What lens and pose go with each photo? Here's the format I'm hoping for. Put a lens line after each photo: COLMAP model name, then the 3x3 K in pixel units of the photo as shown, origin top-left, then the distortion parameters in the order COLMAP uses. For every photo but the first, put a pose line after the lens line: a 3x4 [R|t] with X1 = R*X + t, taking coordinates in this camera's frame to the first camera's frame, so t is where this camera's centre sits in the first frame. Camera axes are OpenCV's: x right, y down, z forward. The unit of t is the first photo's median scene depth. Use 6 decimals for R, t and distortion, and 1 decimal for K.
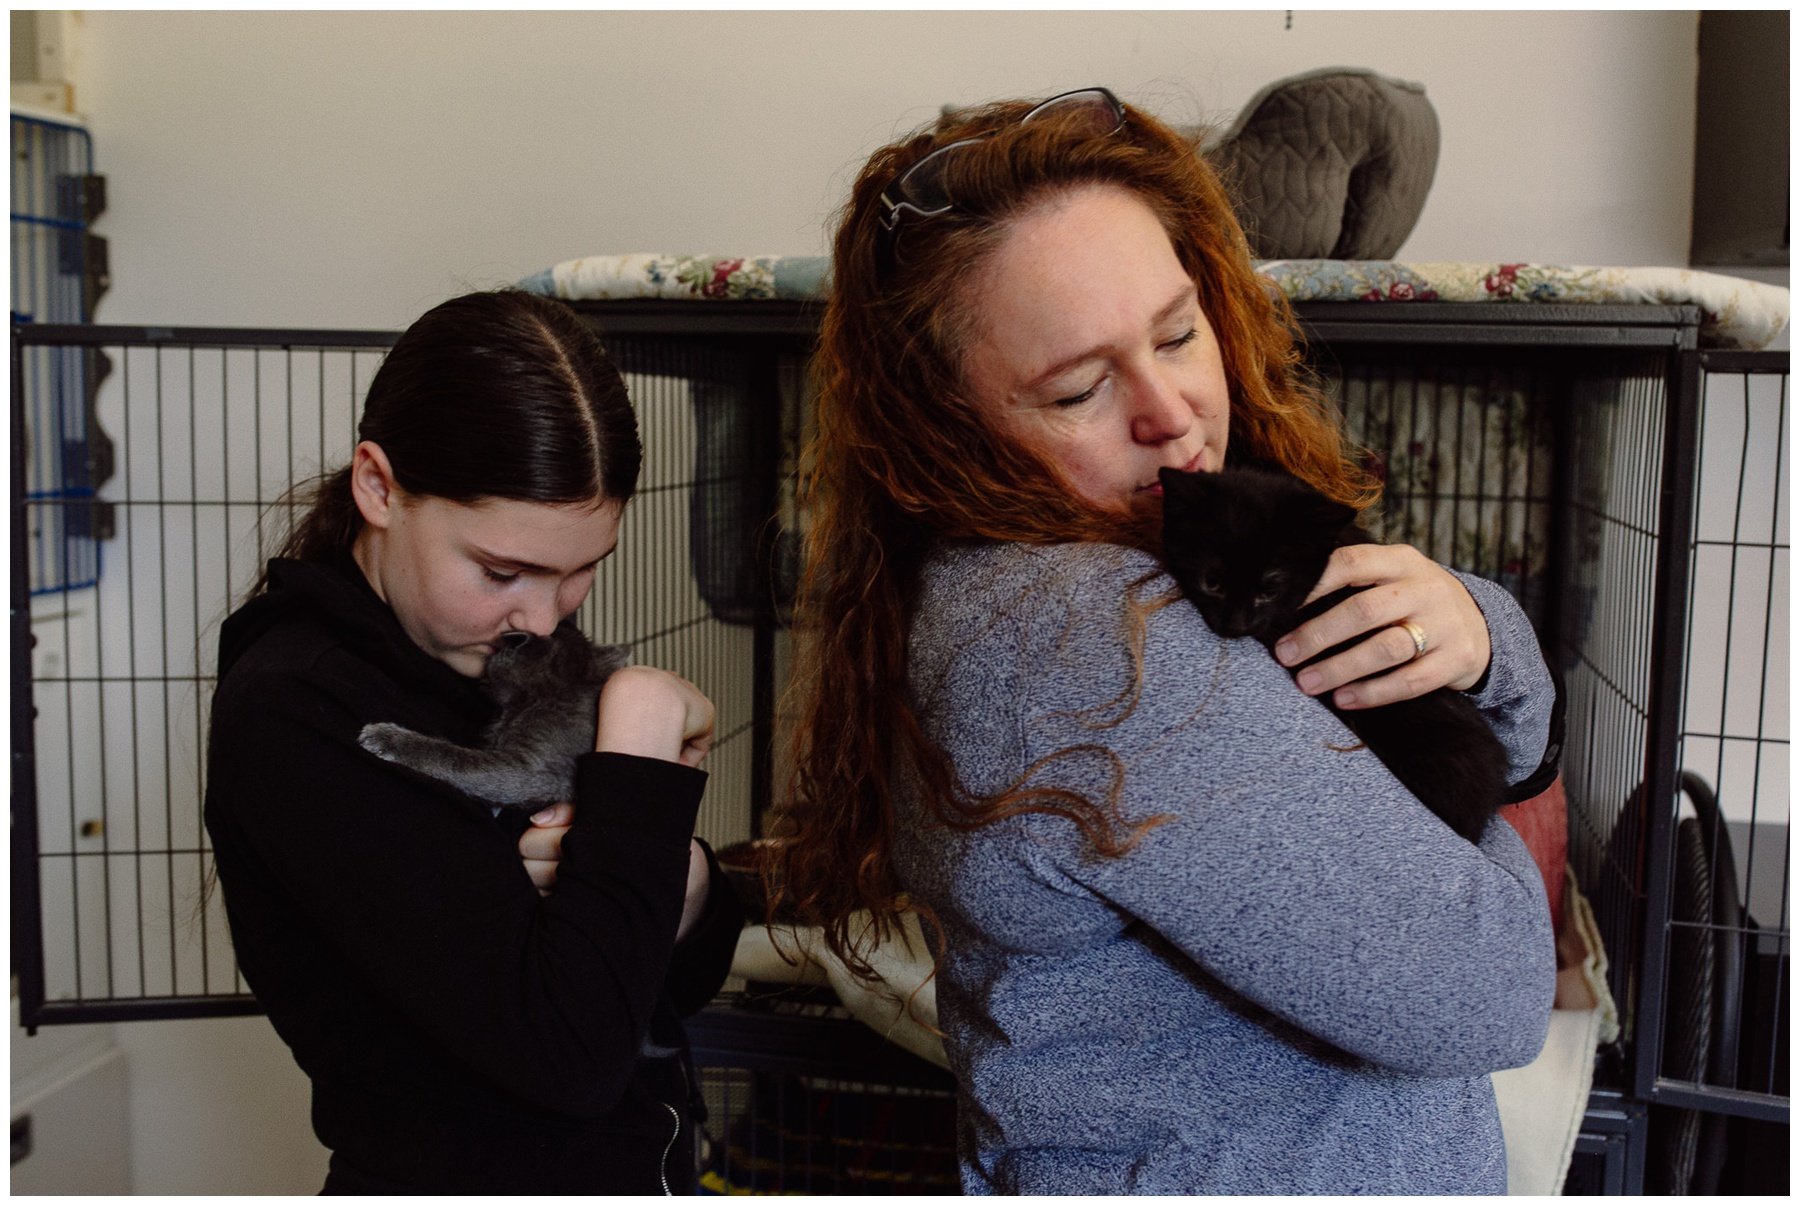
lens RADIAL K [[1821.6, 0, 900.0], [0, 1821.6, 603.0], [0, 0, 1]] dist [-0.035784, -0.003355]
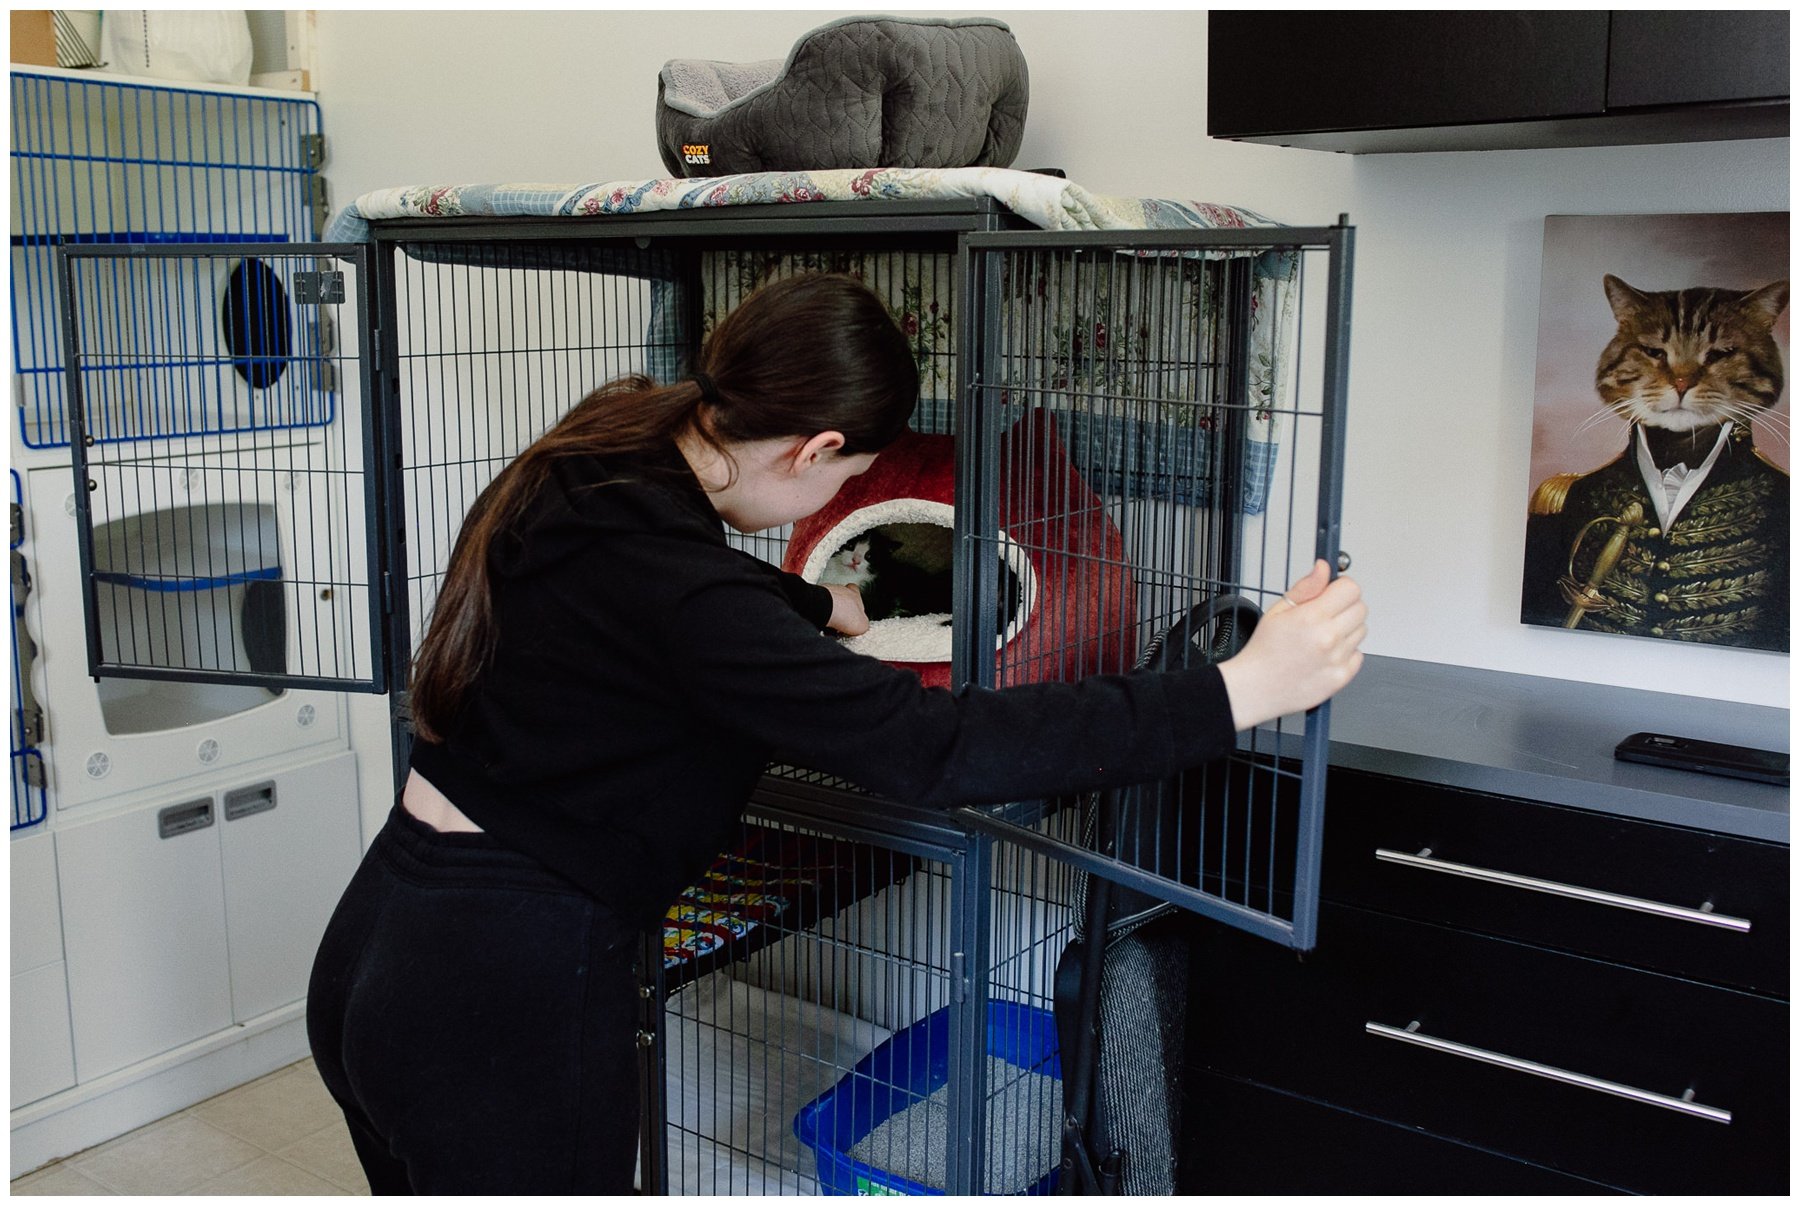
lens RADIAL K [[1780.8, 0, 900.0], [0, 1780.8, 603.0], [0, 0, 1]] dist [-0.053265, 0.056004]
pose [[0.910309, 0.060150, -0.409536, 0.812205], [-0.035564, 0.997092, 0.067394, 0.031878], [0.412399, -0.046784, 0.909801, -0.144820]]
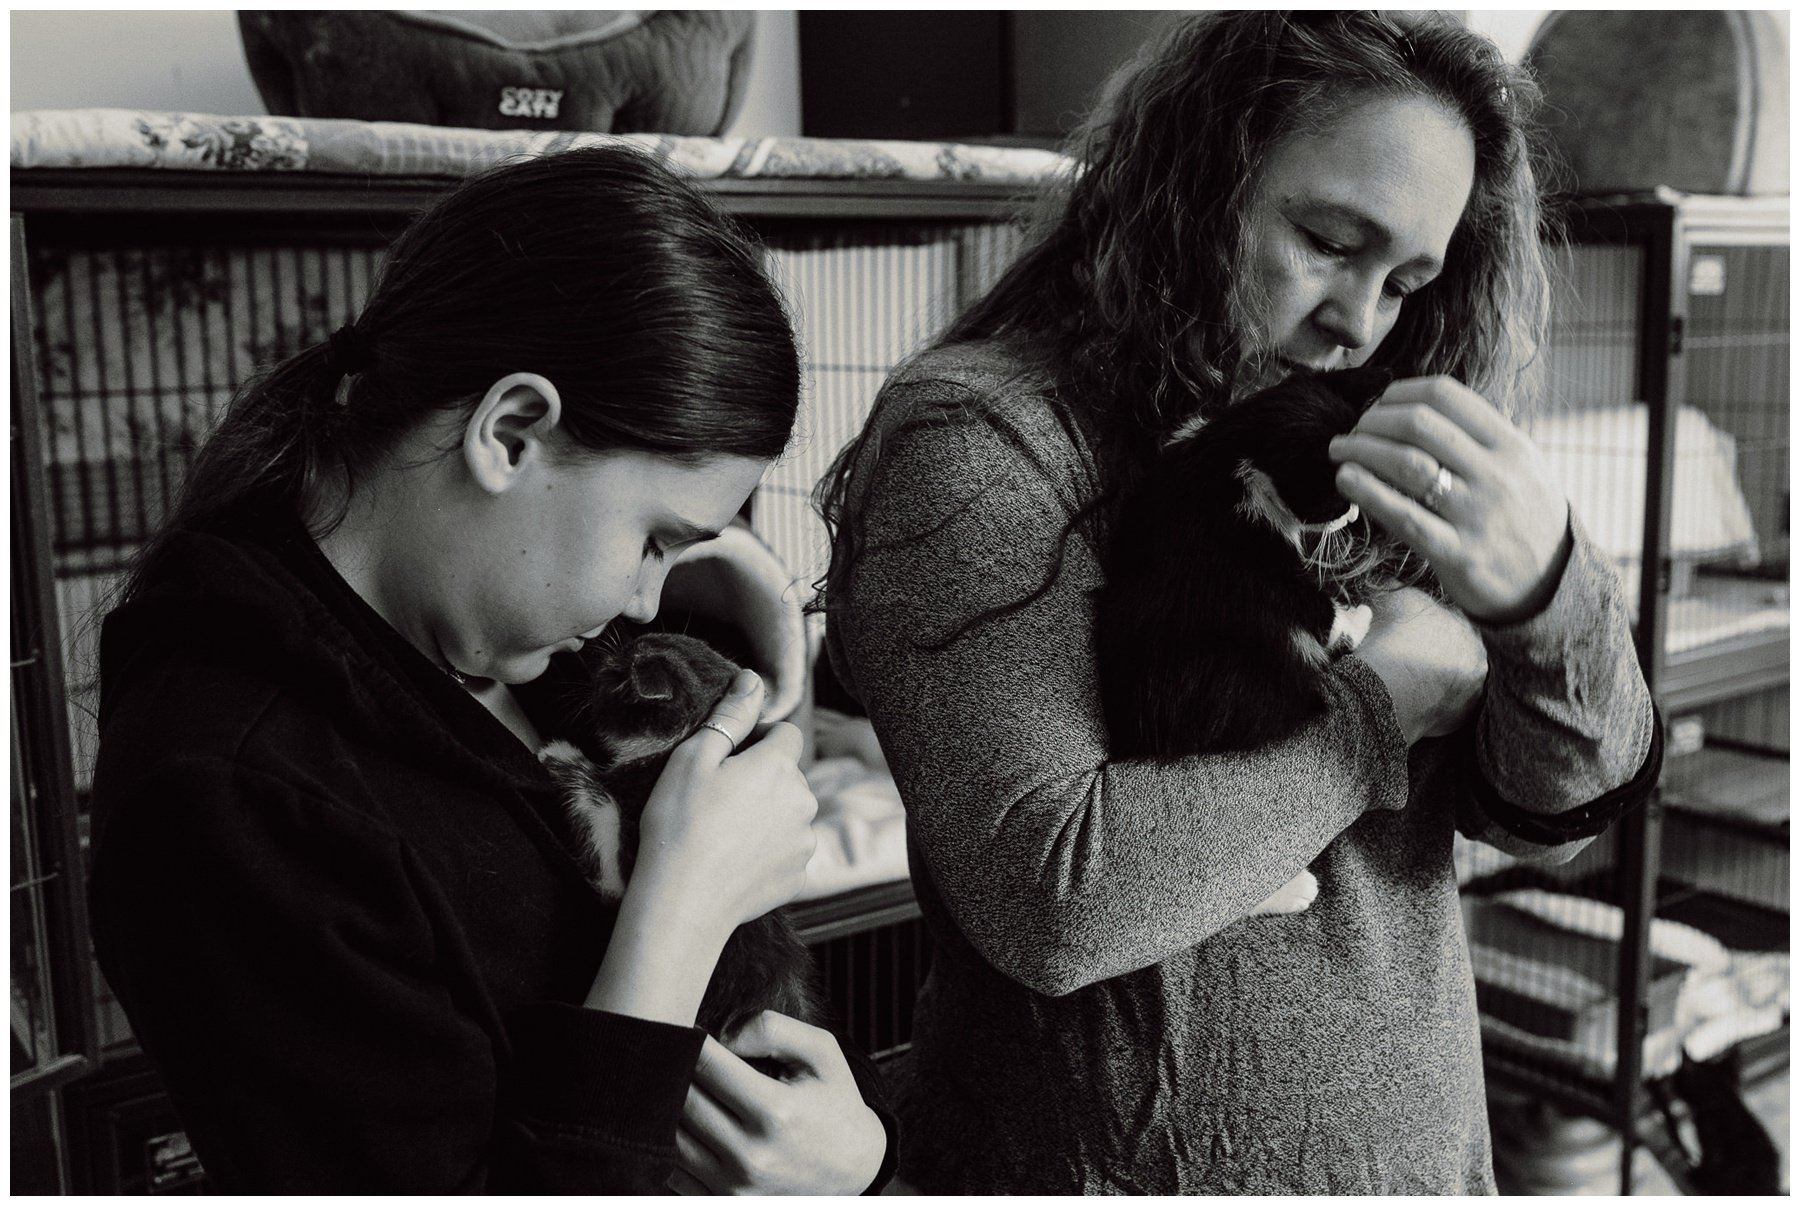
lens RADIAL K [[1780.8, 0, 900.0], [0, 1780.8, 603.0], [0, 0, 1]] dist [-0.053265, 0.056004]
pose [[0.657235, -0.163541, 0.735728, -0.511429], [0.119074, 0.986445, 0.112902, -0.028081], [-0.744220, 0.013403, 0.667800, 0.245131]]
